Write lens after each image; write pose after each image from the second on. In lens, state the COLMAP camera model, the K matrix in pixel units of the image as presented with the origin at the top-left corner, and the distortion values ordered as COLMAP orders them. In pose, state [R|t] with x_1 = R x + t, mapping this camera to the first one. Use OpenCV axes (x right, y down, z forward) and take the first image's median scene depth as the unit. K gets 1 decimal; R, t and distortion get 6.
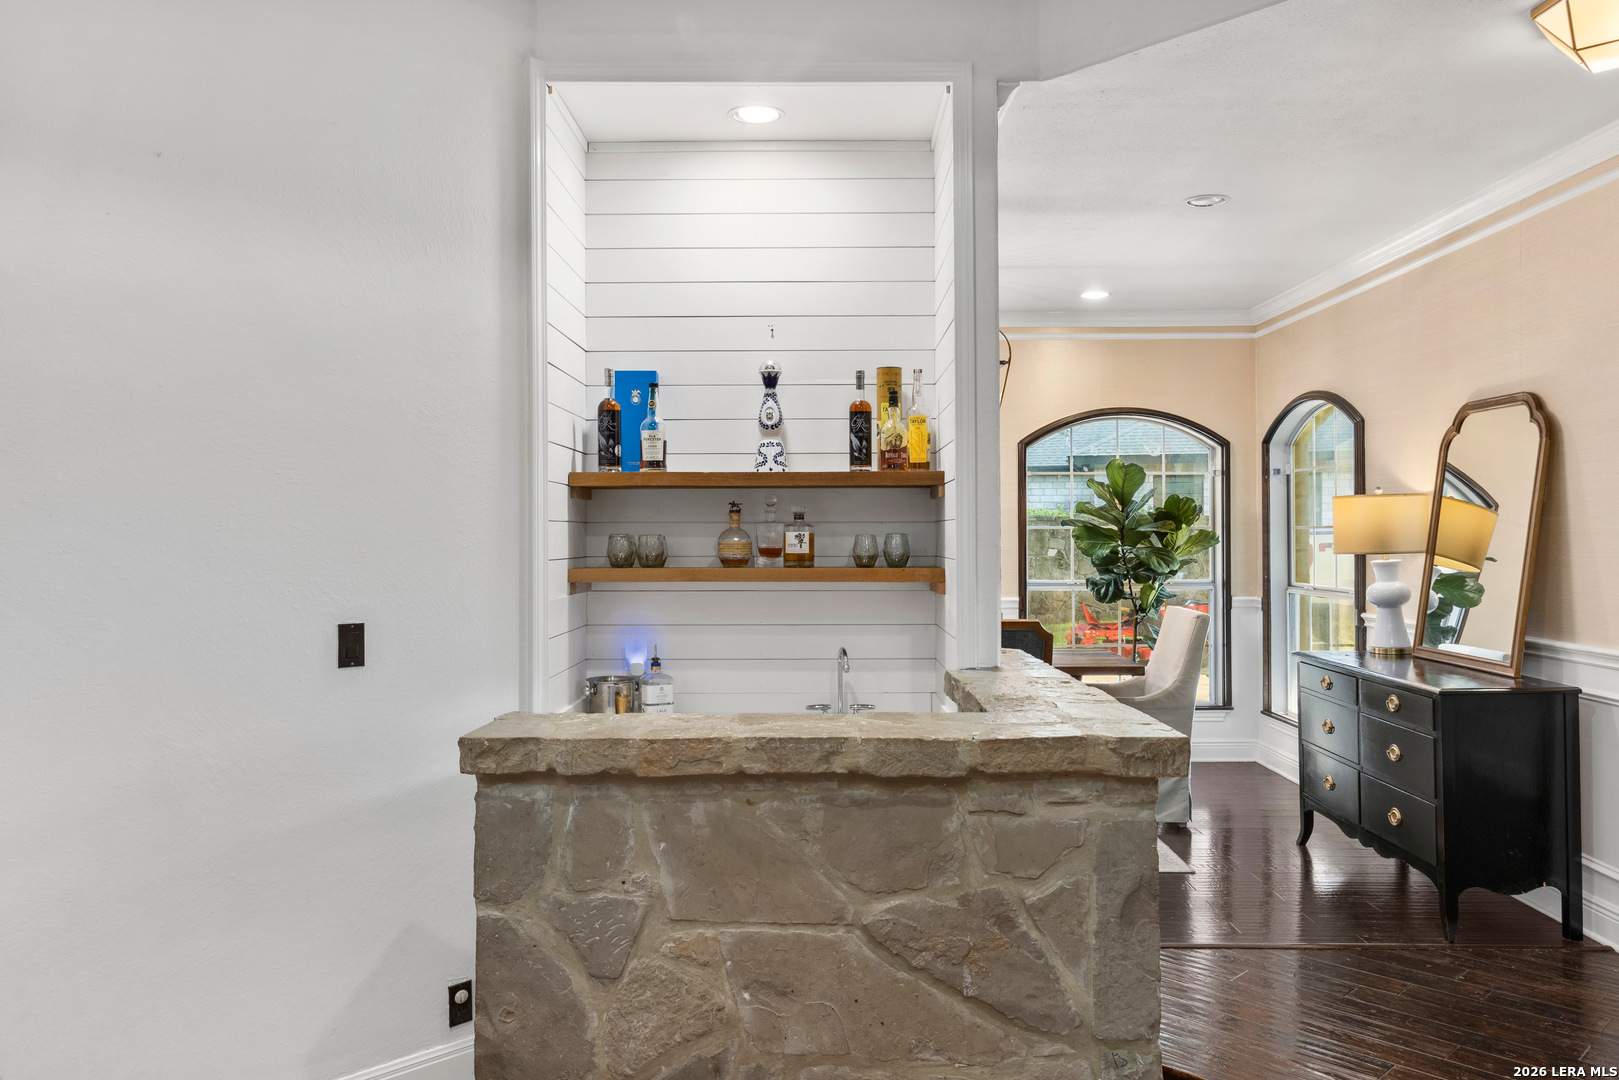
lens RADIAL K [[1201.4, 0, 807.4], [0, 1201.4, 531.2], [0, 0, 1]] dist [0.004297, -0.002303]
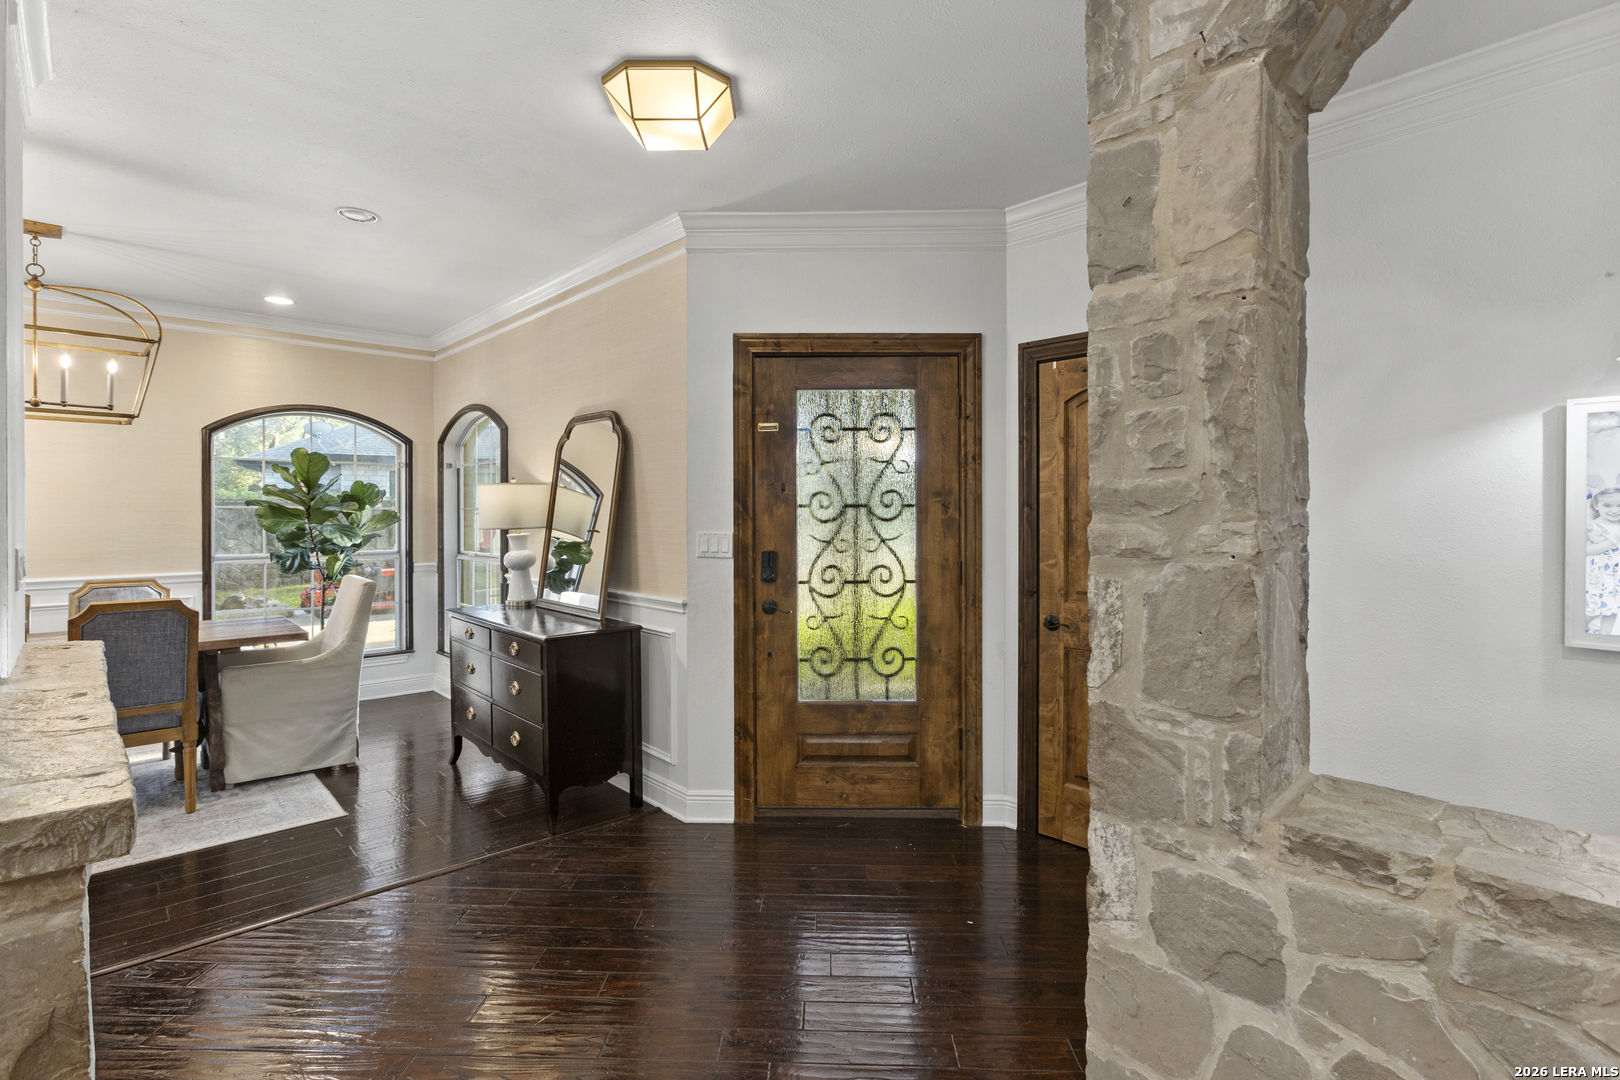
lens RADIAL K [[777.9, 0, 799.4], [0, 777.9, 514.5], [0, 0, 1]] dist [-0.001996, 0.000412]
pose [[0.730962, 0.003468, 0.682409, 0.099403], [-0.005193, 0.999986, 0.000480, 0.000797], [-0.682398, -0.003895, 0.730970, 0.135410]]
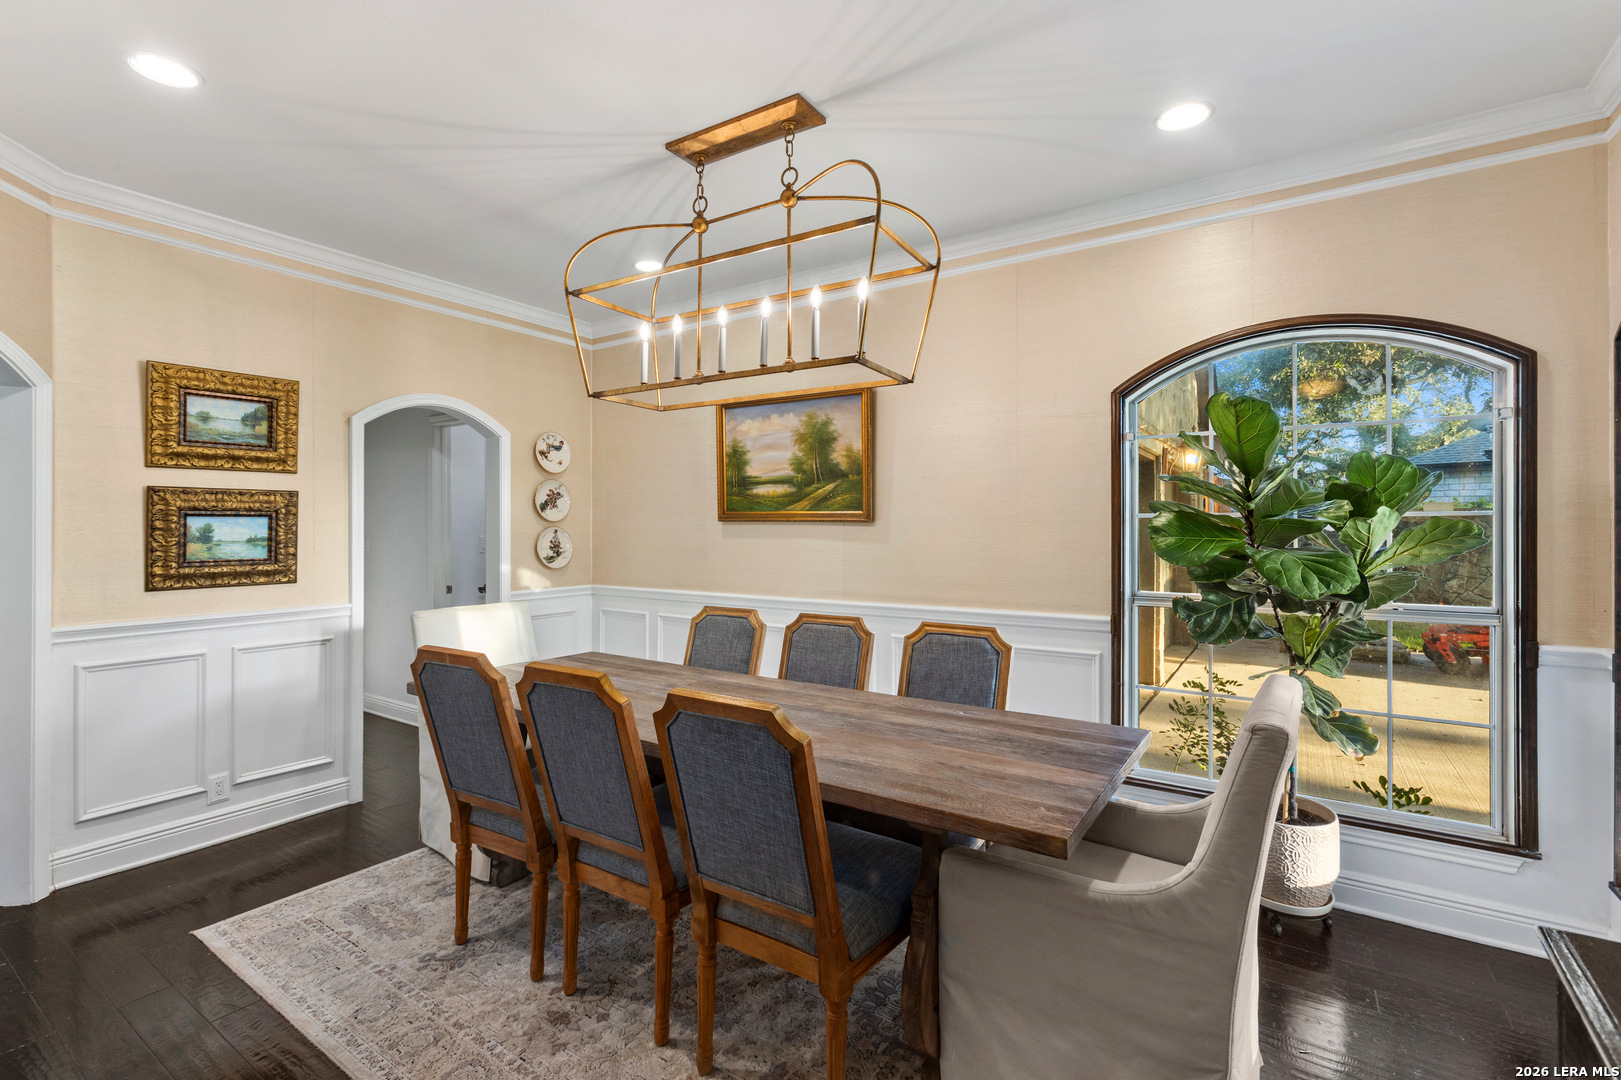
lens RADIAL K [[728.4, 0, 809.2], [0, 728.4, 527.2], [0, 0, 1]] dist [-0.000711, -0.000012]
pose [[0.837623, 0.005213, -0.546224, 0.282305], [-0.002137, 0.999978, 0.006266, 0.001717], [0.546244, -0.004081, 0.837616, 0.606332]]
